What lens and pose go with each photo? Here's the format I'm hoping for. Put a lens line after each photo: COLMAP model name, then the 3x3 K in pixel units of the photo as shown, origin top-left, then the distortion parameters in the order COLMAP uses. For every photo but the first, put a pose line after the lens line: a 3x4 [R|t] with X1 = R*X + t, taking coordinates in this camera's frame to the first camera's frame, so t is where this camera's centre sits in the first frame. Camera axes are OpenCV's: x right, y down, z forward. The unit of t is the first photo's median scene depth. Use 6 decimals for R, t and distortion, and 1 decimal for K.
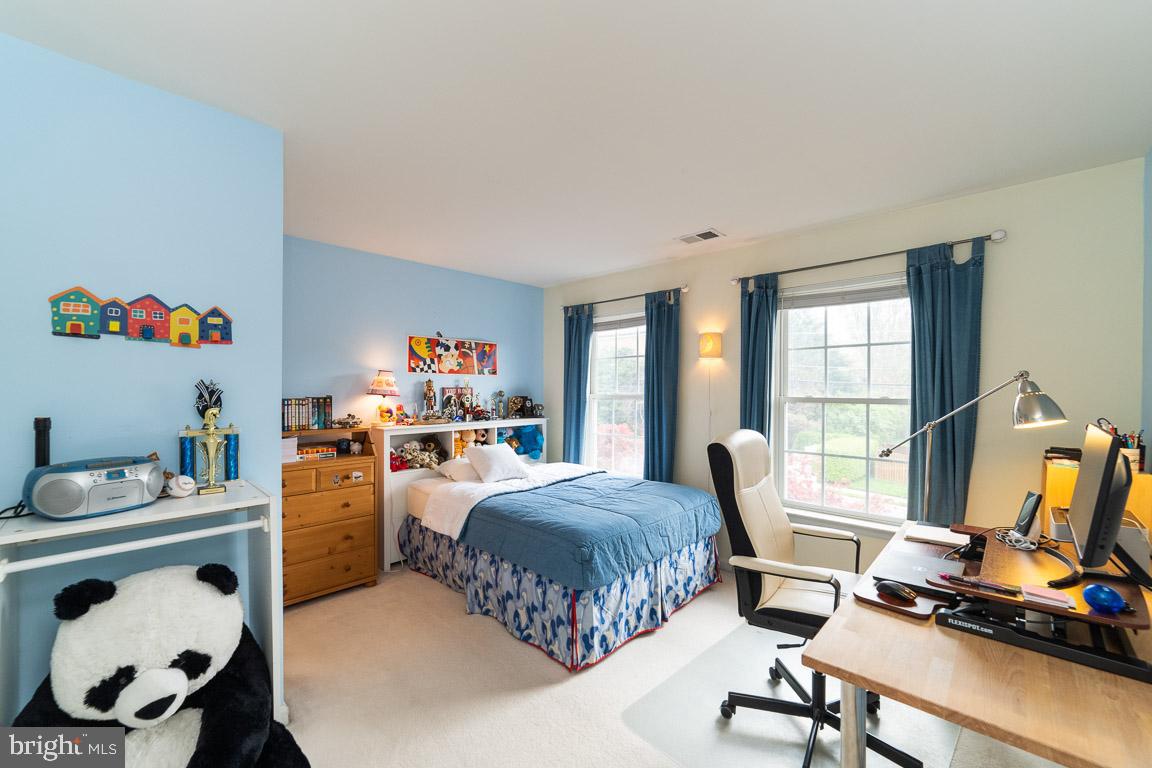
lens RADIAL K [[474.1, 0, 566.2], [0, 474.1, 385.9], [0, 0, 1]] dist [0.001732, 0.000098]
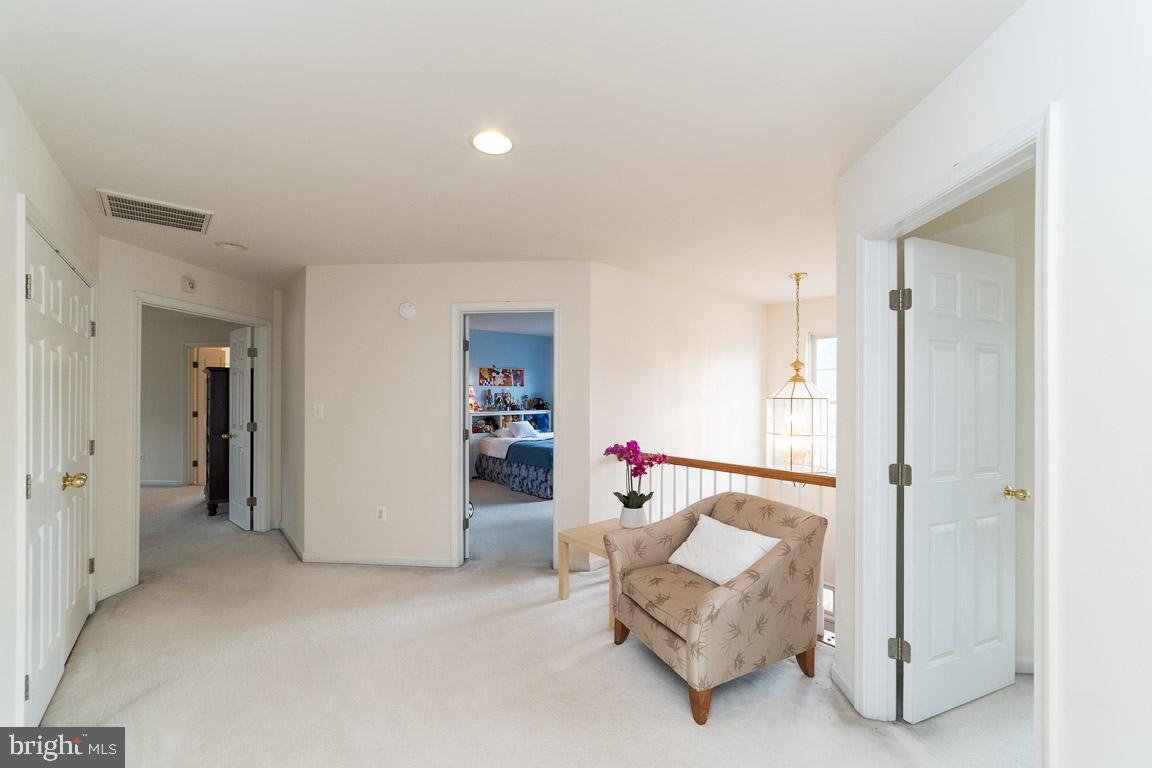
lens RADIAL K [[474.1, 0, 580.4], [0, 474.1, 390.8], [0, 0, 1]] dist [0.001732, 0.000098]
pose [[0.998472, 0.004411, -0.055075, 0.197240], [-0.004184, 0.999982, 0.004227, -0.016462], [0.055093, -0.003991, 0.998473, -0.939975]]
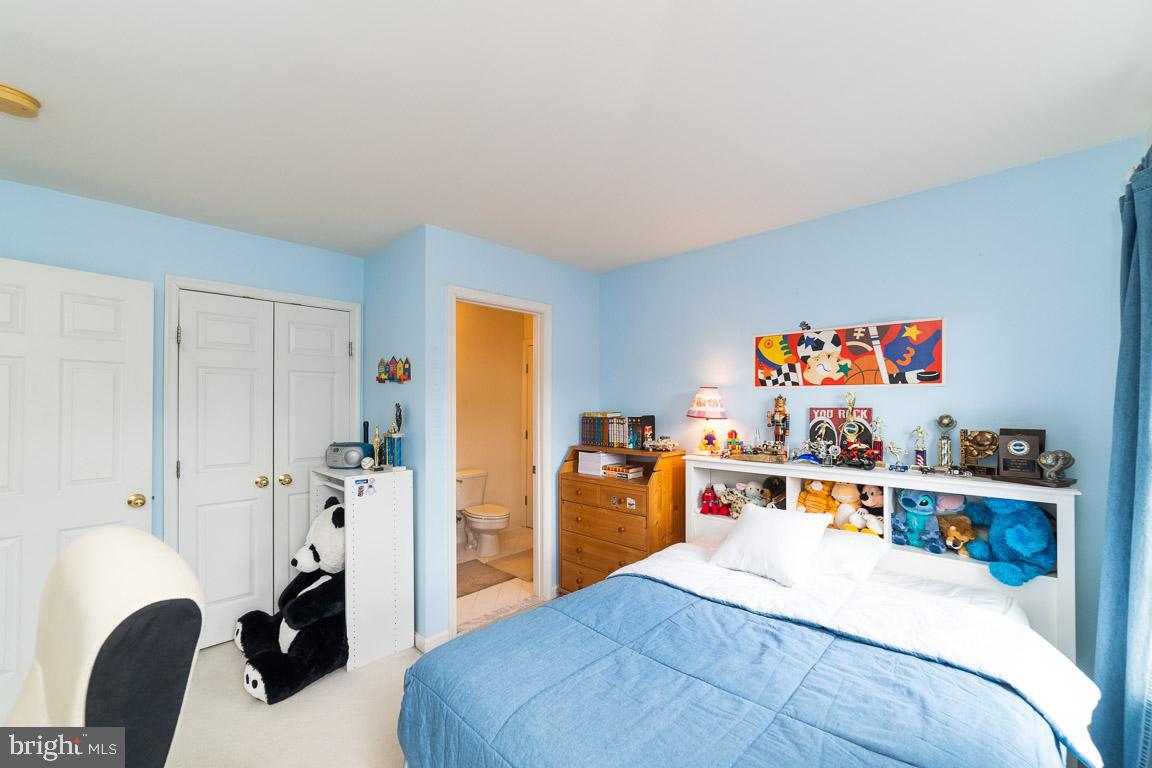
lens RADIAL K [[474.1, 0, 598.6], [0, 474.1, 403.0], [0, 0, 1]] dist [0.001732, 0.000098]
pose [[0.018976, -0.002479, -0.999817, 0.377023], [0.005769, 0.999981, -0.002370, -0.003229], [0.999803, -0.005723, 0.018990, 0.711154]]
